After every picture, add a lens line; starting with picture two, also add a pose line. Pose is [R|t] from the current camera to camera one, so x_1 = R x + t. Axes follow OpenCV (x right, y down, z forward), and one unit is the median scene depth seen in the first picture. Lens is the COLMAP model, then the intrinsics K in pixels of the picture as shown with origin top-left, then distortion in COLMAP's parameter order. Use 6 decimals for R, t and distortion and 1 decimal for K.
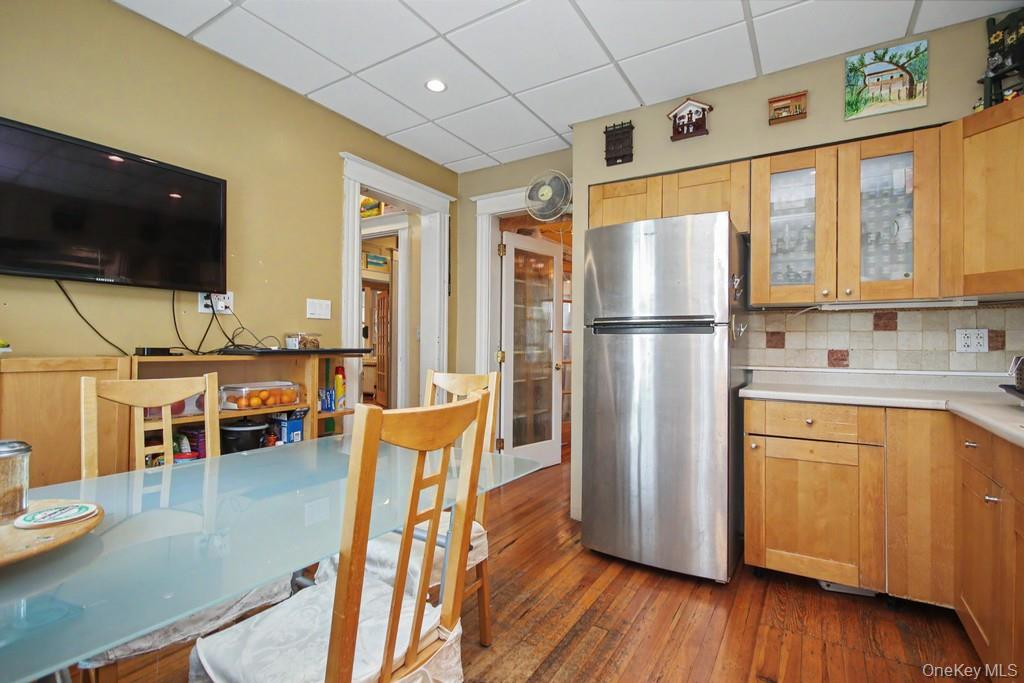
lens RADIAL K [[483.1, 0, 510.6], [0, 483.1, 338.3], [0, 0, 1]] dist [0.001068, -0.001431]
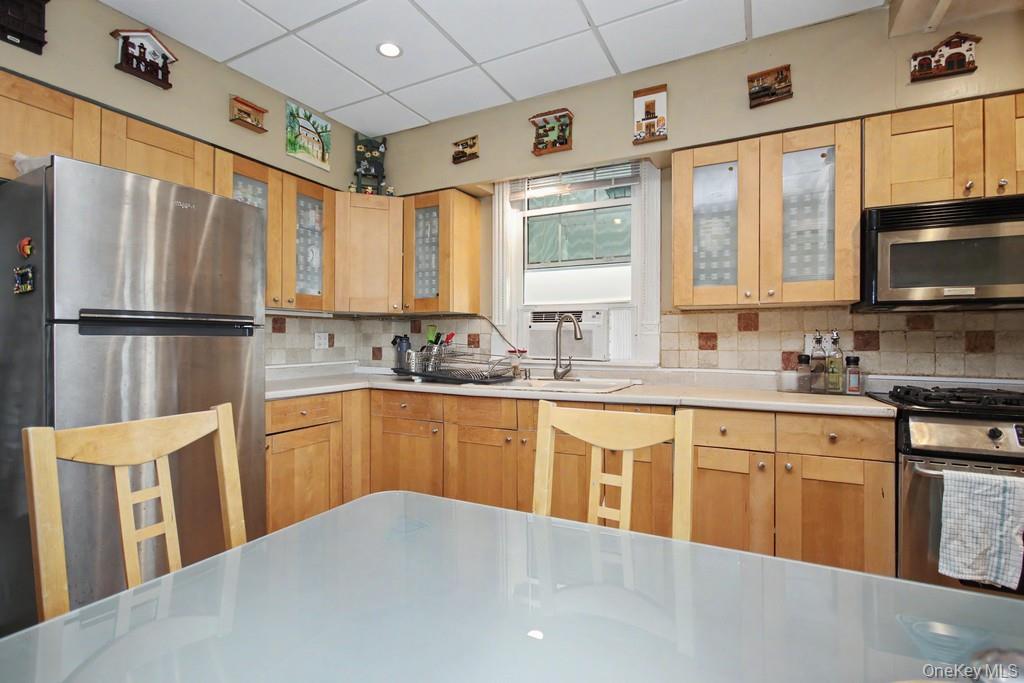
lens RADIAL K [[483.1, 0, 511.0], [0, 483.1, 340.7], [0, 0, 1]] dist [0.001068, -0.001431]
pose [[-0.099615, -0.010977, 0.994965, -0.545019], [-0.010722, 0.999893, 0.009957, -0.015627], [-0.994968, -0.009676, -0.099722, 0.585300]]
